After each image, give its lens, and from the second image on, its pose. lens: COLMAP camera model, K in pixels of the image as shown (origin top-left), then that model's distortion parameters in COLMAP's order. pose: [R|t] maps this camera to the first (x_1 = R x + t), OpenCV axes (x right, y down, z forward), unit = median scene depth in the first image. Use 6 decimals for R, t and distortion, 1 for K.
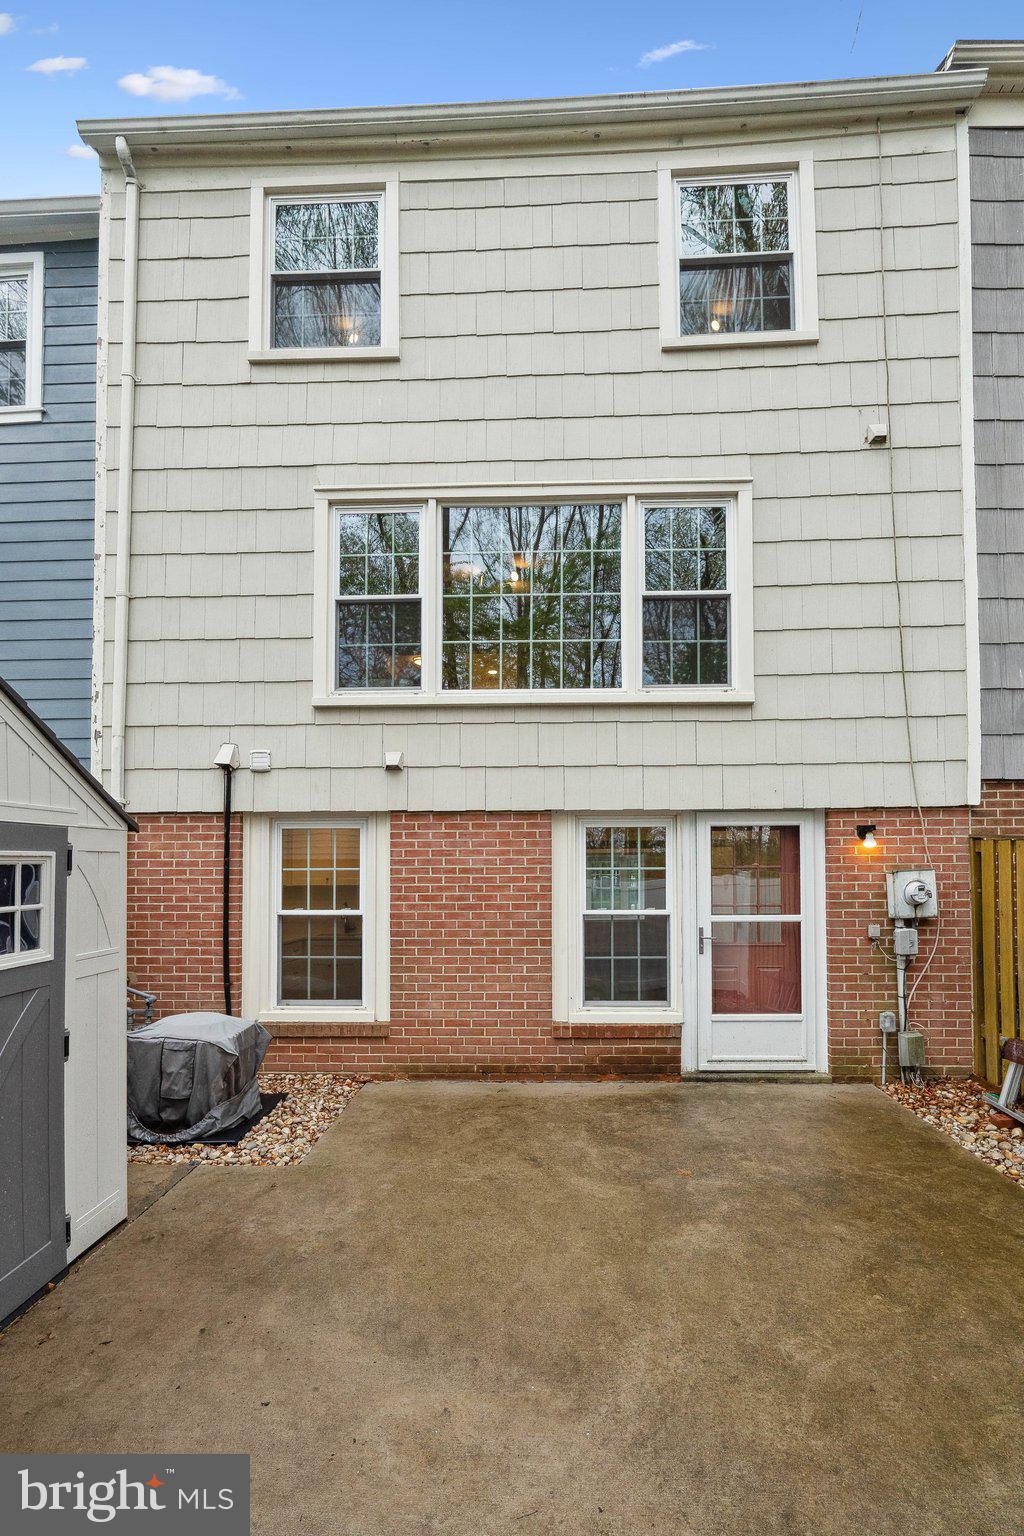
lens RADIAL K [[682.8, 0, 514.0], [0, 682.8, 767.5], [0, 0, 1]] dist [0.000370, -0.001323]
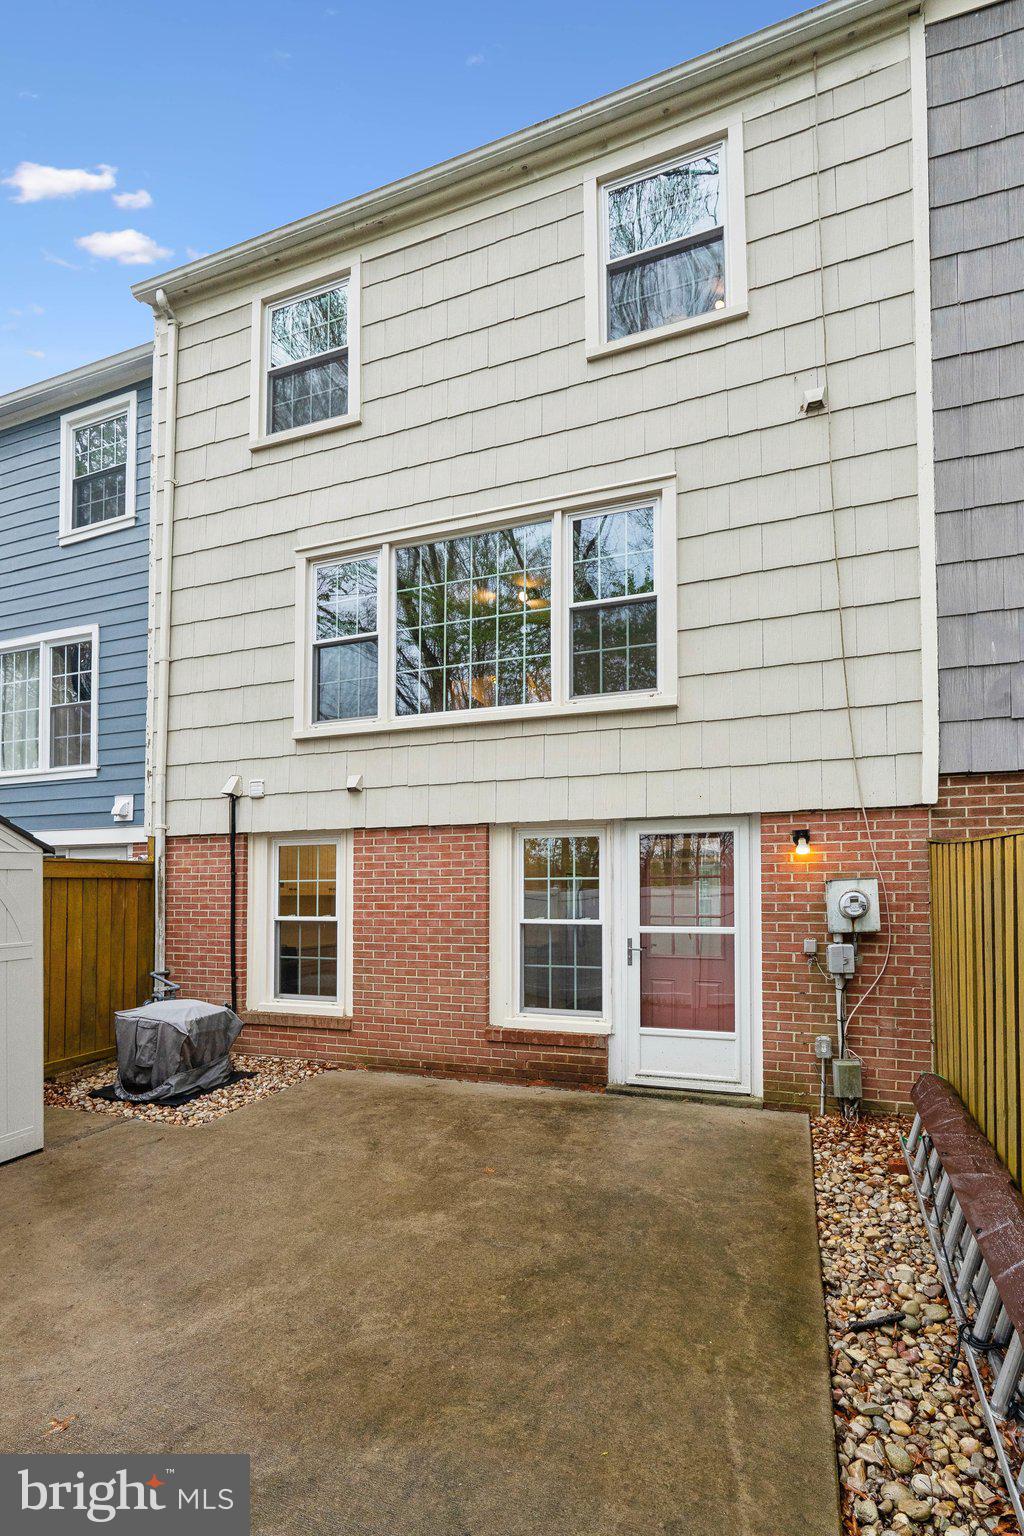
lens RADIAL K [[682.8, 0, 511.0], [0, 682.8, 770.6], [0, 0, 1]] dist [0.000370, -0.001323]
pose [[0.952461, -0.053279, -0.299964, 0.402988], [0.051026, 0.998579, -0.015344, -0.001021], [0.300356, -0.000691, 0.953827, 0.009014]]
